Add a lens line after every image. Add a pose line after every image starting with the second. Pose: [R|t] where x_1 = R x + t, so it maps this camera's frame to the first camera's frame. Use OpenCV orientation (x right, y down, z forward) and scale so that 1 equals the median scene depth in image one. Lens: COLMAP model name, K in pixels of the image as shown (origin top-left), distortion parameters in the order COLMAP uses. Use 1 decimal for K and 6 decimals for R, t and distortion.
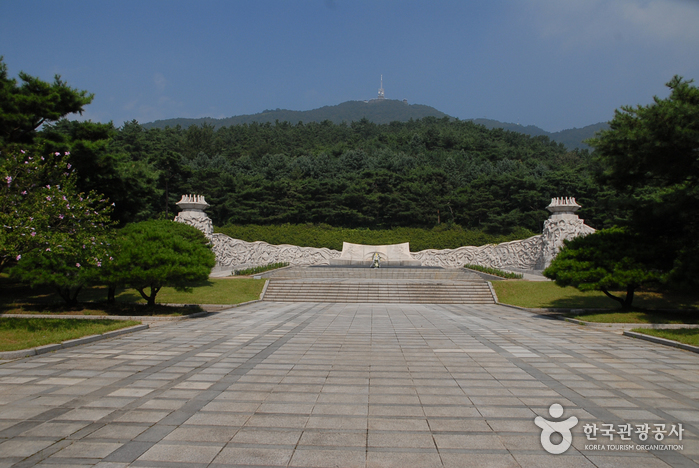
lens RADIAL K [[660.5, 0, 349.5], [0, 660.5, 234.0], [0, 0, 1]] dist [-0.203600, 0.334500]
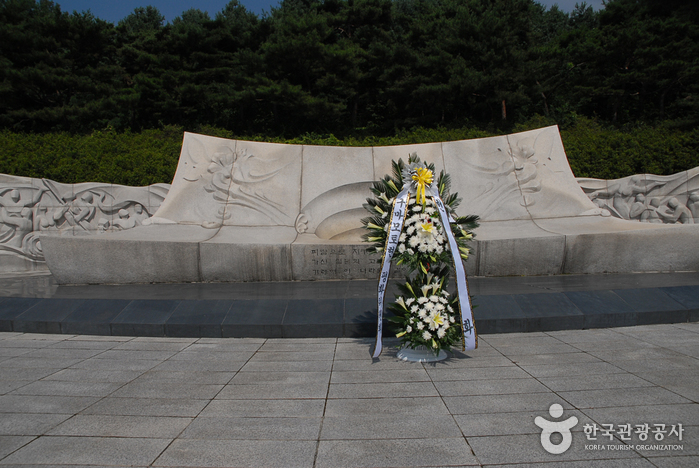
lens RADIAL K [[548.8, 0, 349.5], [0, 548.8, 234.0], [0, 0, 1]] dist [-0.000778, -0.000389]
pose [[0.998388, -0.030470, 0.047884, 0.021587], [0.027086, 0.997193, 0.069807, 0.024530], [-0.049877, -0.068398, 0.996411, 0.702296]]
